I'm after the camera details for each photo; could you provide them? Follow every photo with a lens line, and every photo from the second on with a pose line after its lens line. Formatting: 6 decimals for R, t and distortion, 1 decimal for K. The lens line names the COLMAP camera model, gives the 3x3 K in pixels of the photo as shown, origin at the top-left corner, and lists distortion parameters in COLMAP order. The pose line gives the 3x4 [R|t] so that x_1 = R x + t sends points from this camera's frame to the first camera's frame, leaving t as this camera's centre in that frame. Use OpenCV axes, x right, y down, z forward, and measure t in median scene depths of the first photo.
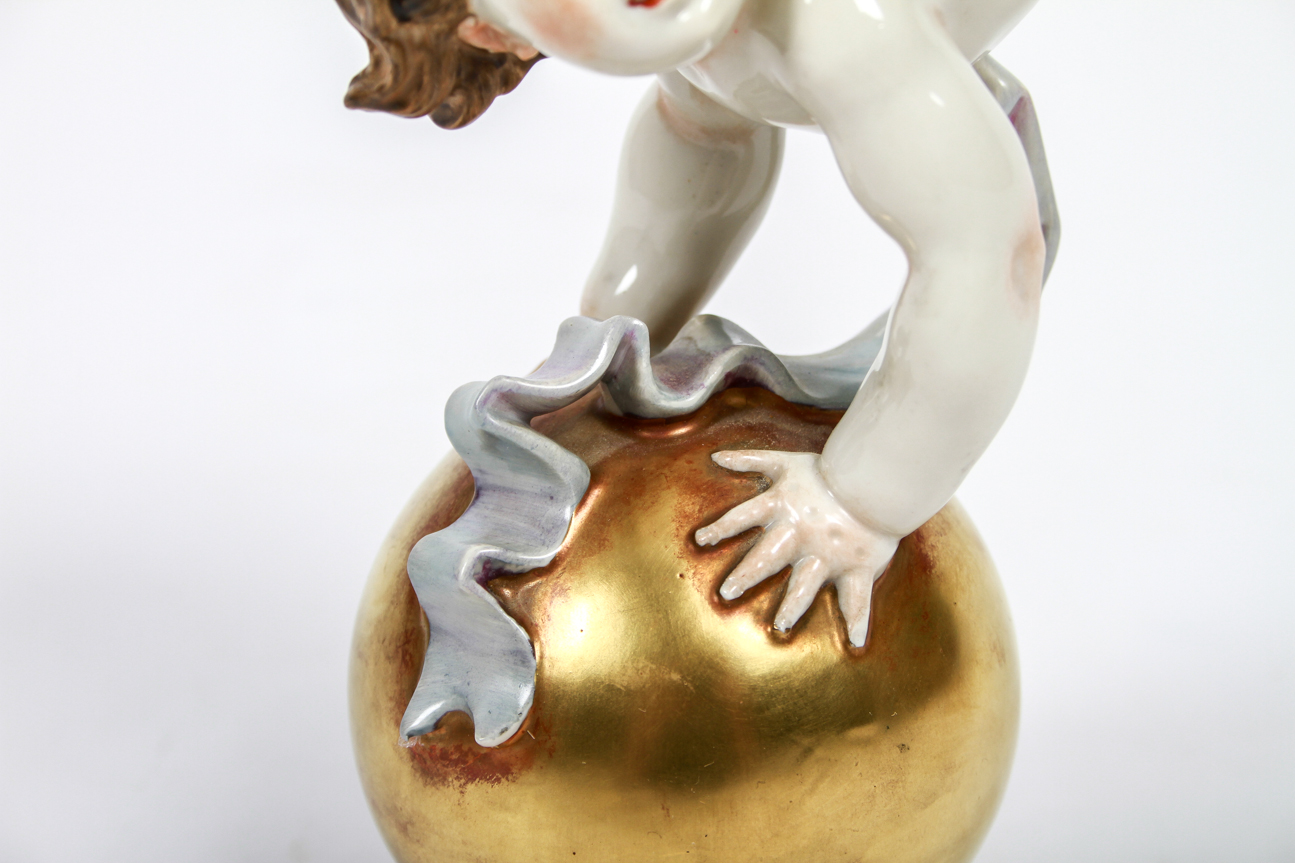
lens RADIAL K [[2994.8, 0, 653.7], [0, 2994.8, 440.7], [0, 0, 1]] dist [0.081948, 0.000000]
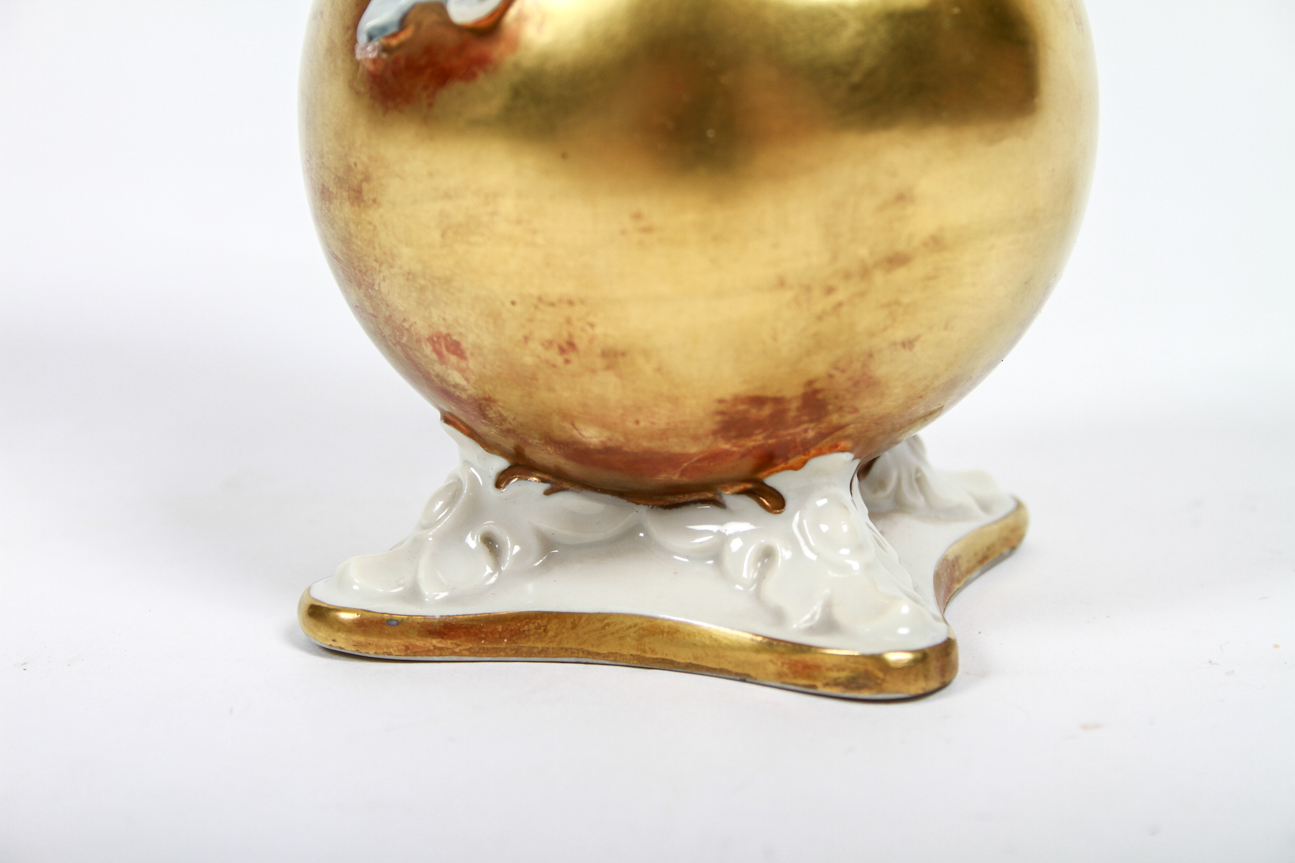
lens RADIAL K [[2994.8, 0, 642.2], [0, 2994.8, 429.4], [0, 0, 1]] dist [0.081948, 0.000000]
pose [[0.999685, 0.025107, 0.000515, -0.003852], [-0.024501, 0.979647, -0.199225, 0.371646], [-0.005507, 0.199150, 0.979954, 0.212064]]
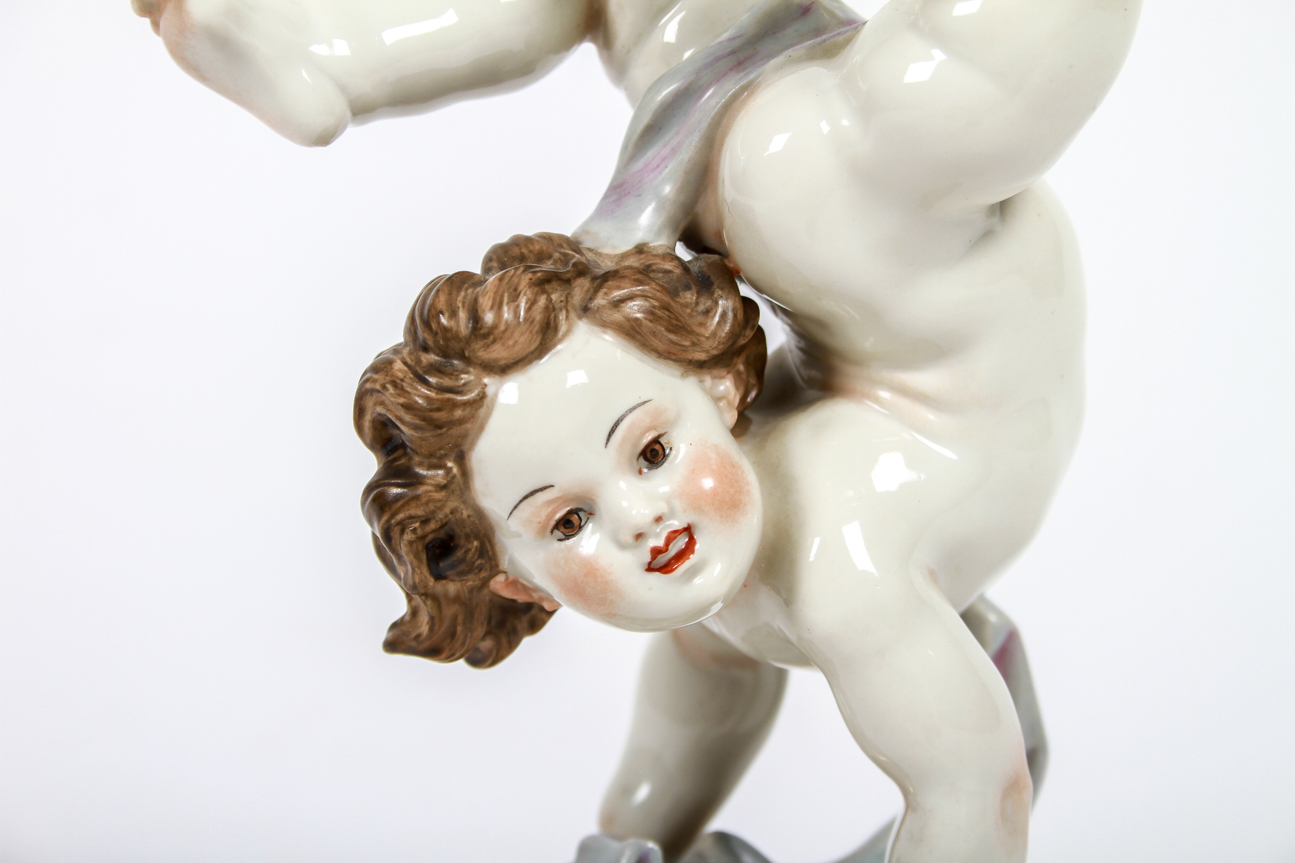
lens RADIAL K [[2994.8, 0, 640.7], [0, 2994.8, 433.8], [0, 0, 1]] dist [0.081948, 0.000000]
pose [[0.999935, 0.008062, -0.008011, -0.001966], [-0.008991, 0.992276, -0.123724, -0.053254], [0.006951, 0.123788, 0.992284, -0.079276]]
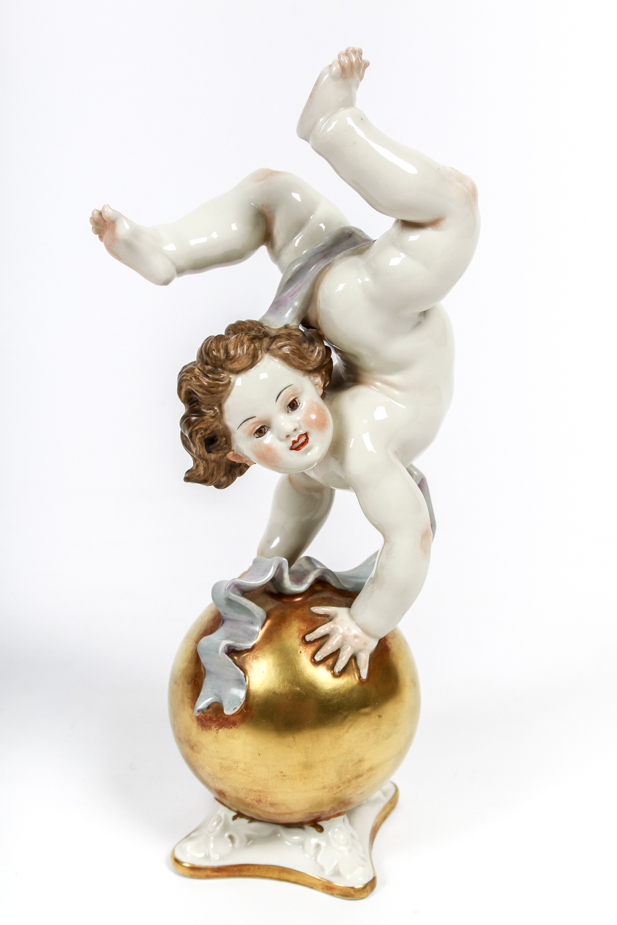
lens RADIAL K [[1577.2, 0, 309.0], [0, 1577.2, 459.8], [0, 0, 1]] dist [0.013444, 0.000000]
pose [[0.997623, 0.016454, 0.066917, -0.081378], [-0.009964, 0.995314, -0.096185, 0.008681], [-0.068187, 0.095289, 0.993112, -0.446900]]
